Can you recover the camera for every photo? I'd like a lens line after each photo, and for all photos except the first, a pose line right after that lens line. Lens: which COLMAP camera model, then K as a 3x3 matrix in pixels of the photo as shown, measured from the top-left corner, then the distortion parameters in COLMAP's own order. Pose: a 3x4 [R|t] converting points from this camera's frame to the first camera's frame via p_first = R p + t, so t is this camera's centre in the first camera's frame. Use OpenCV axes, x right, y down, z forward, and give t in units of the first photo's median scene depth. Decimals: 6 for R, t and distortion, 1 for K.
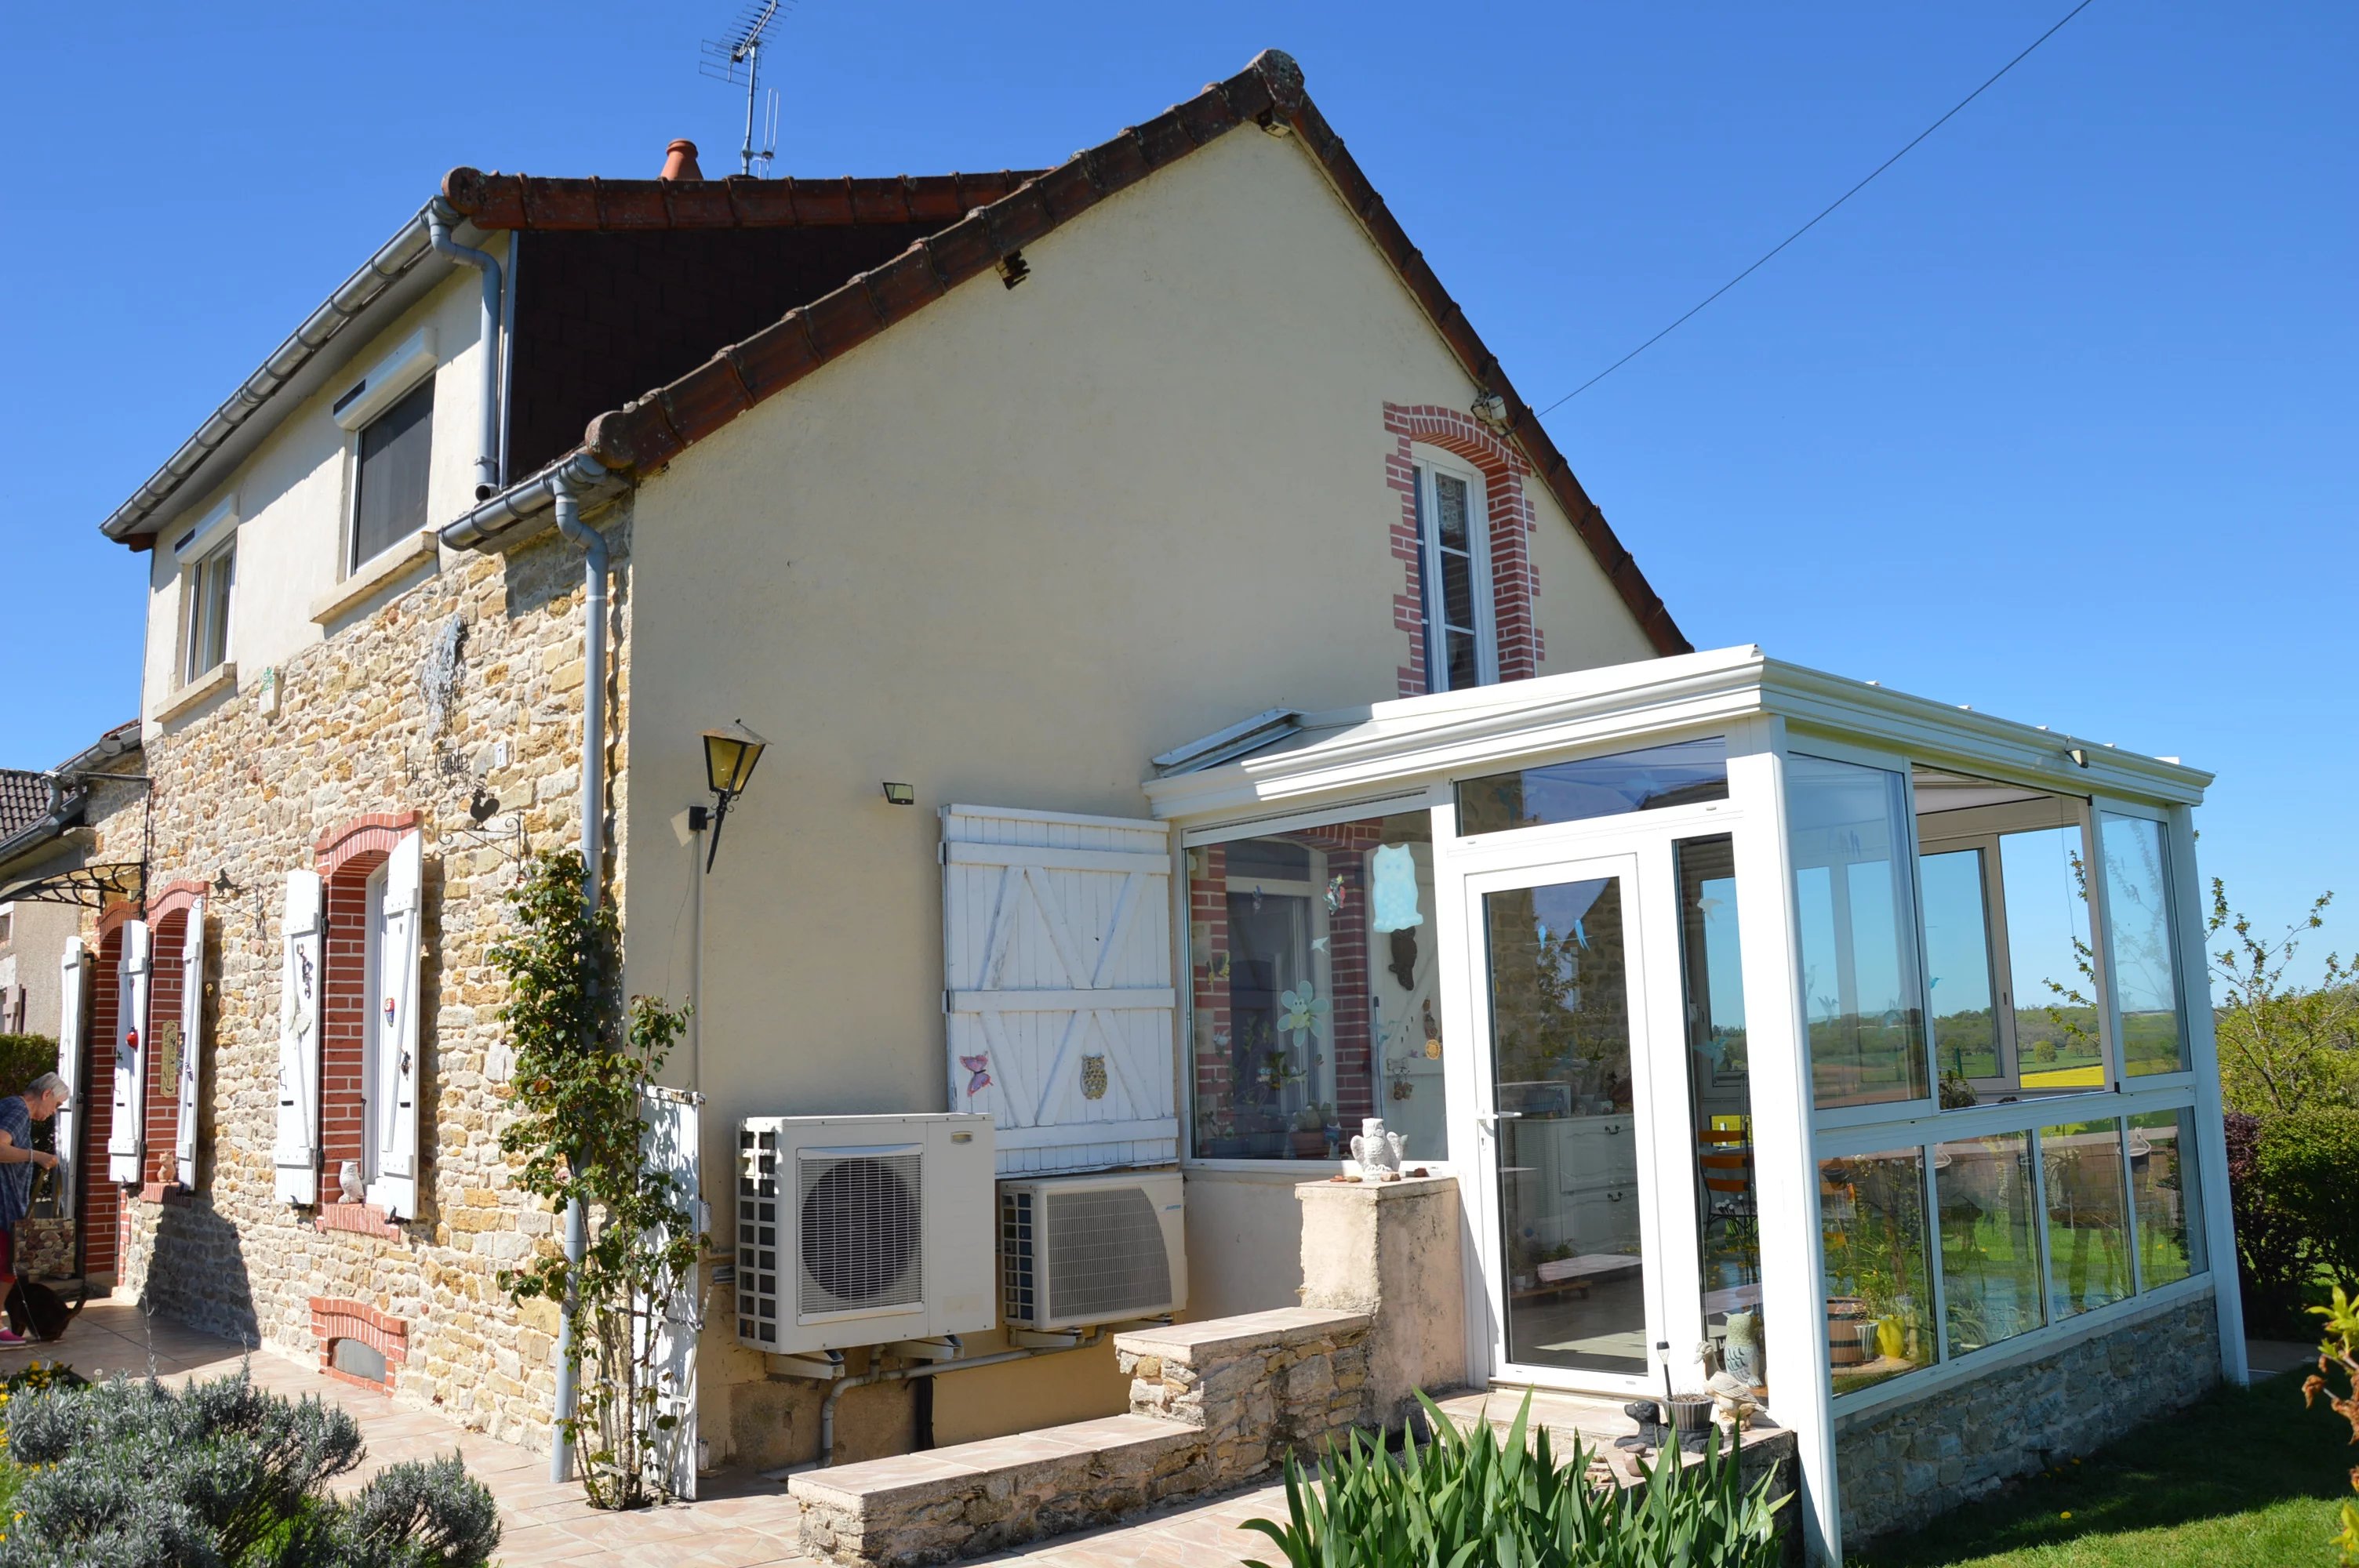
lens RADIAL K [[1862.9, 0, 1184.3], [0, 1862.9, 768.2], [0, 0, 1]] dist [-0.101075, 0.002014]
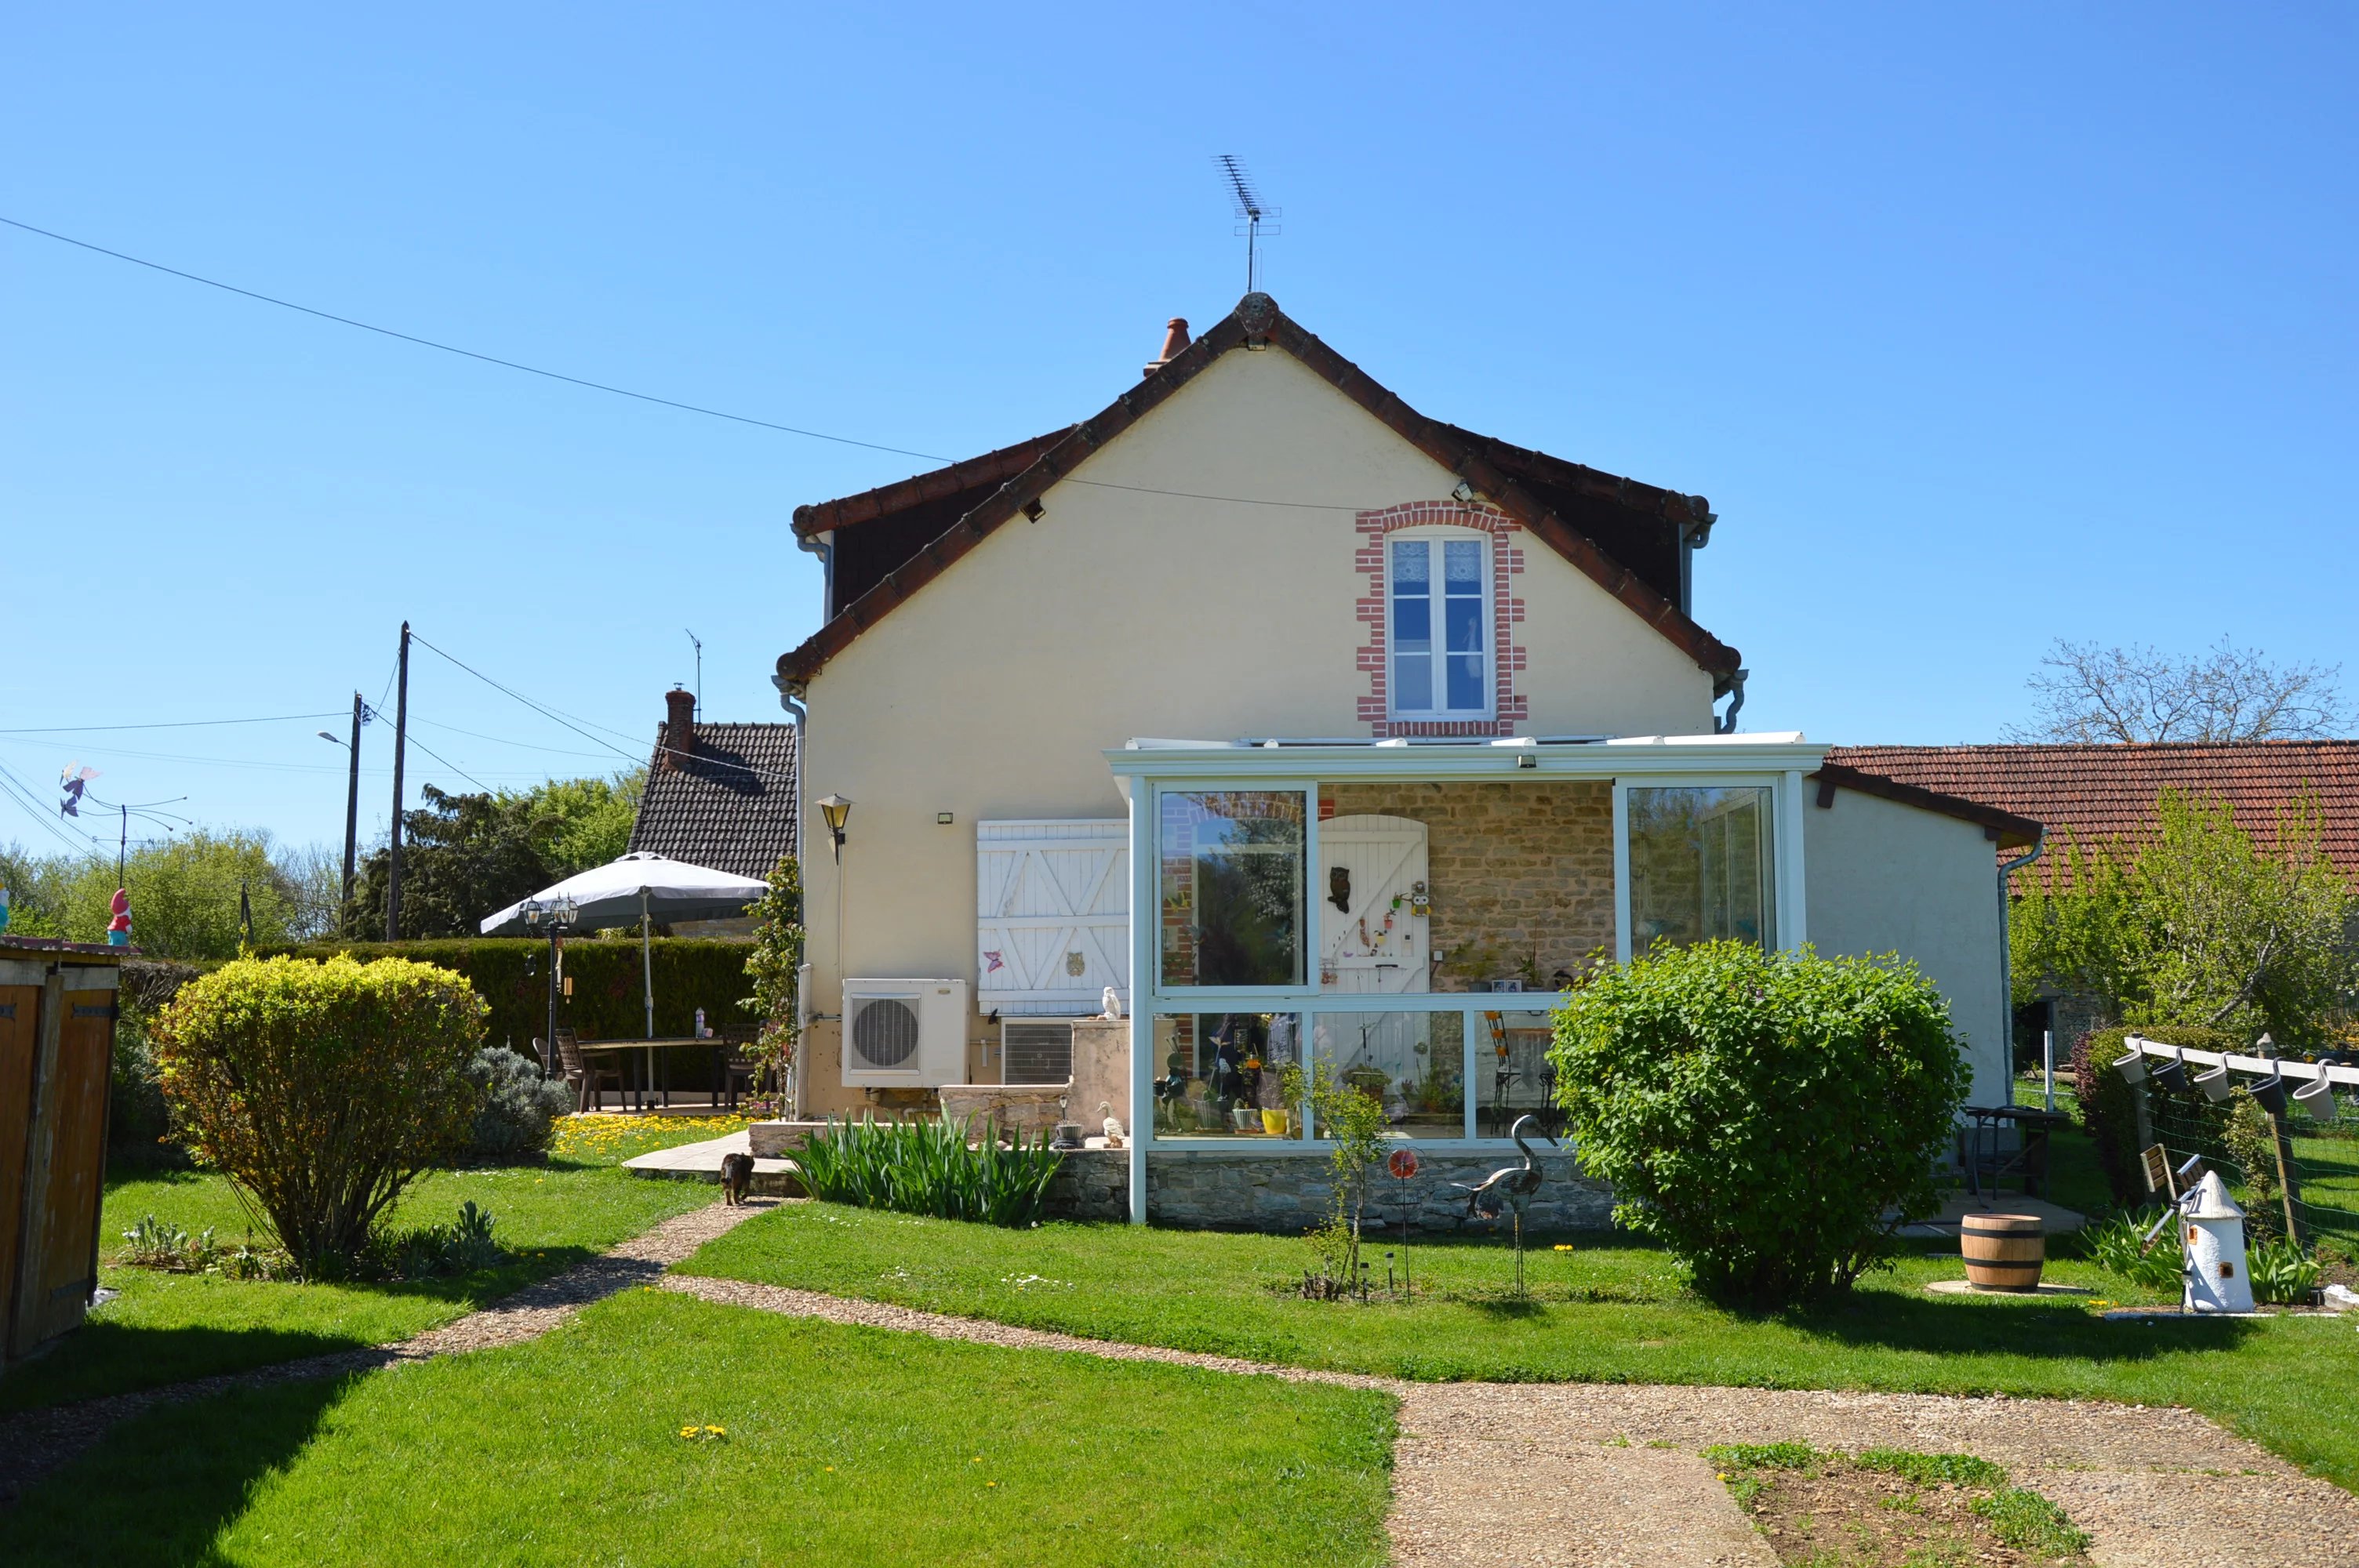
lens RADIAL K [[2236.1, 0, 1167.5], [0, 2236.1, 794.7], [0, 0, 1]] dist [-0.021536, 0.000000]
pose [[0.716638, -0.037828, -0.696419, 1.520358], [0.094959, 0.994522, 0.043696, -0.084286], [0.690950, -0.097446, 0.716304, -0.481153]]
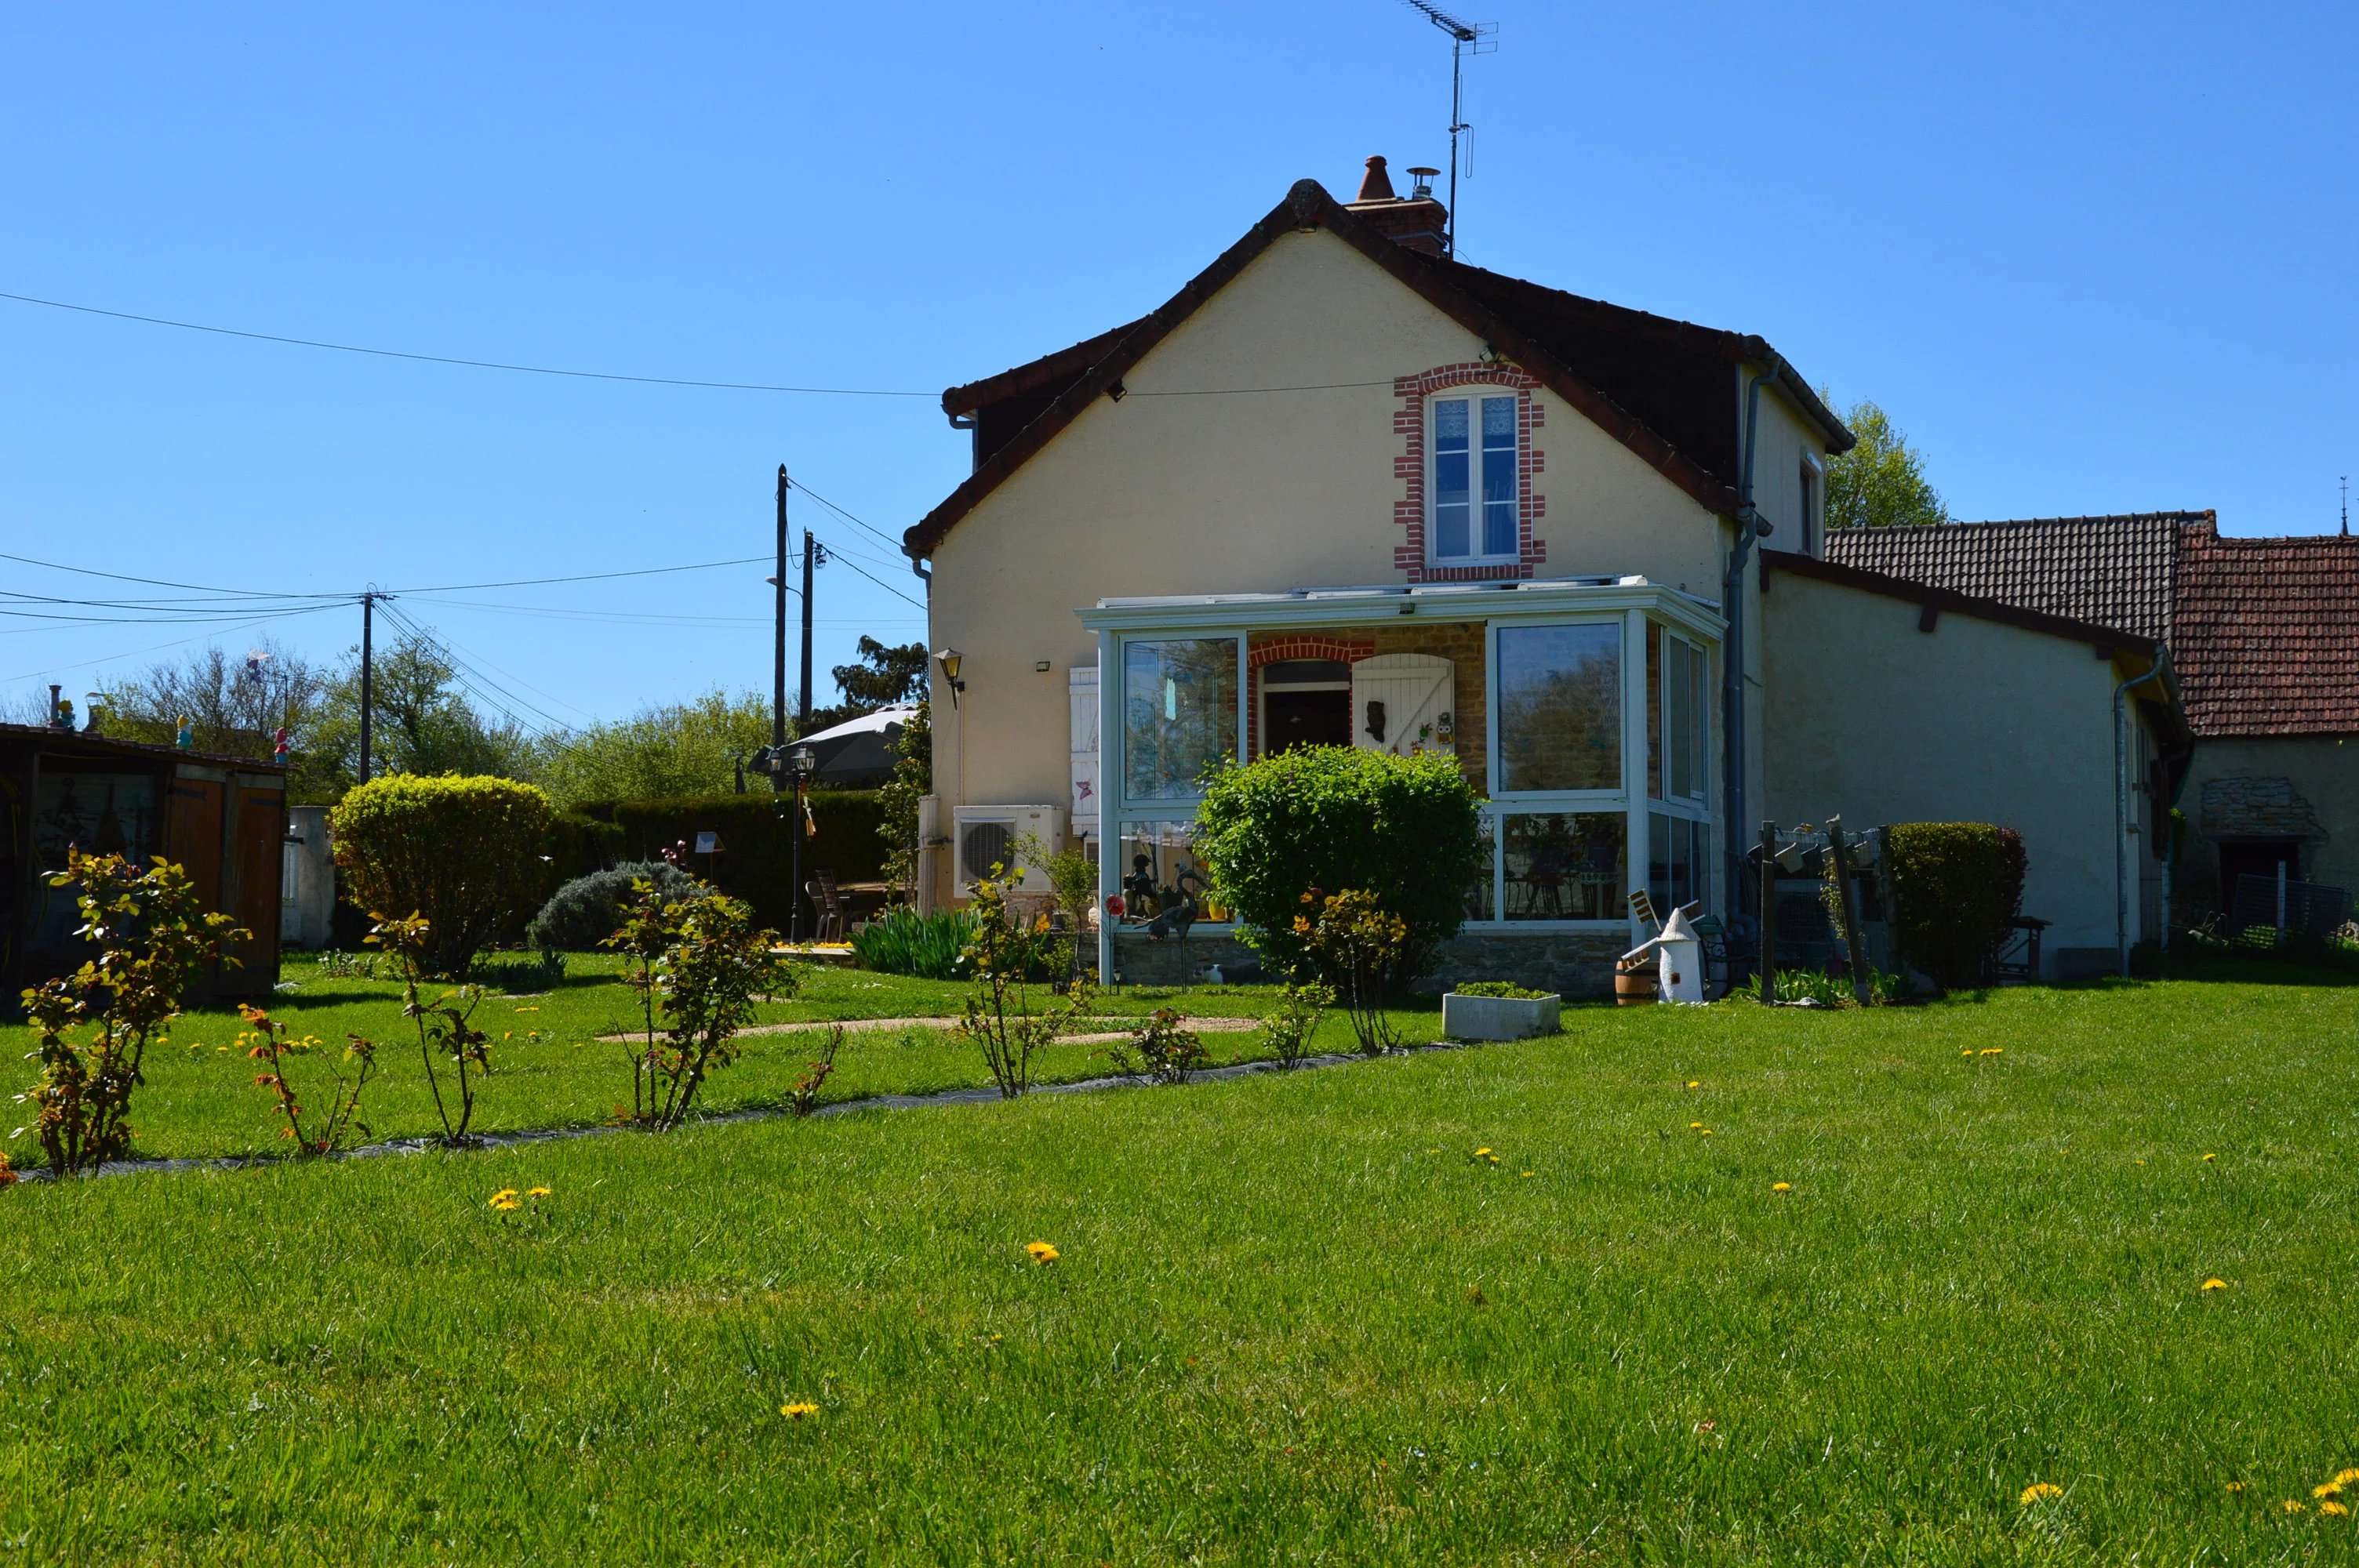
lens RADIAL K [[3333.3, 0, 1182.7], [0, 3333.3, 783.7], [0, 0, 1]] dist [0.202844, 0.000000]
pose [[0.482254, -0.013038, -0.875935, 3.181968], [0.132346, 0.989497, 0.058137, -0.053562], [0.865977, -0.143963, 0.478914, -0.743564]]
